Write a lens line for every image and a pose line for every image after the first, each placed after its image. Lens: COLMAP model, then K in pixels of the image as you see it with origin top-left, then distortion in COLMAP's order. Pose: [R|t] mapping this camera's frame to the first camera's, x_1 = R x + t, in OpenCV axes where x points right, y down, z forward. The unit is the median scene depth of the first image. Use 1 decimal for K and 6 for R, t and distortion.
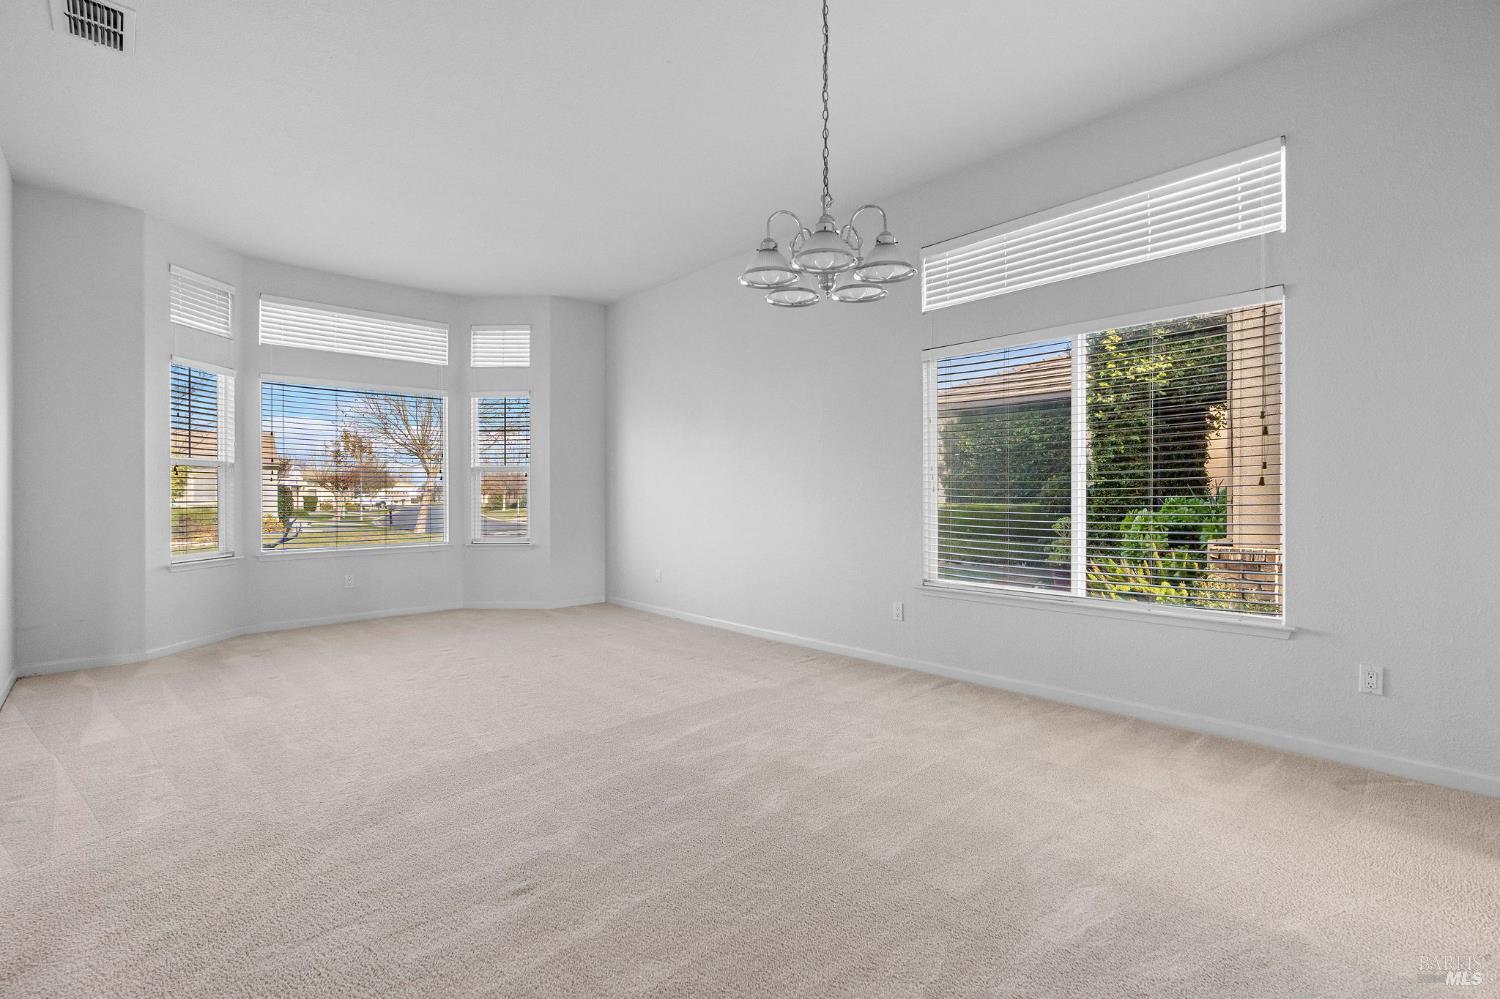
lens RADIAL K [[677.7, 0, 741.4], [0, 677.7, 492.9], [0, 0, 1]] dist [-0.006107, 0.002411]
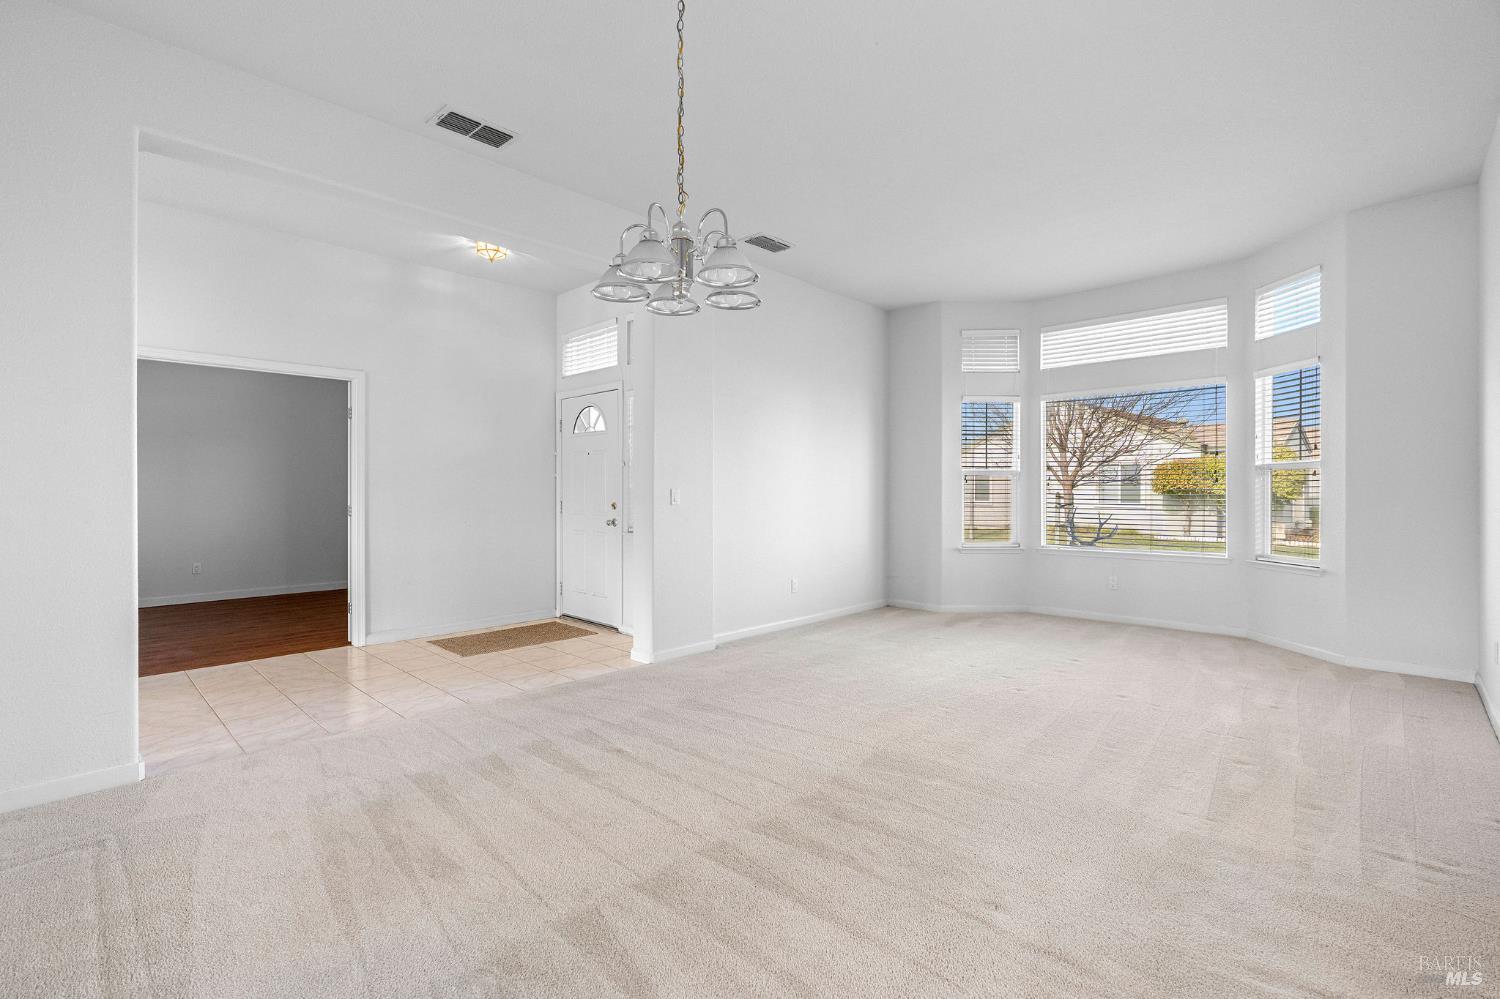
lens RADIAL K [[677.7, 0, 740.5], [0, 677.7, 499.5], [0, 0, 1]] dist [-0.006107, 0.002411]
pose [[0.054946, 0.005374, -0.998475, 0.383153], [-0.003309, 0.999981, 0.005200, 0.001249], [0.998484, 0.003018, 0.054963, 0.350825]]
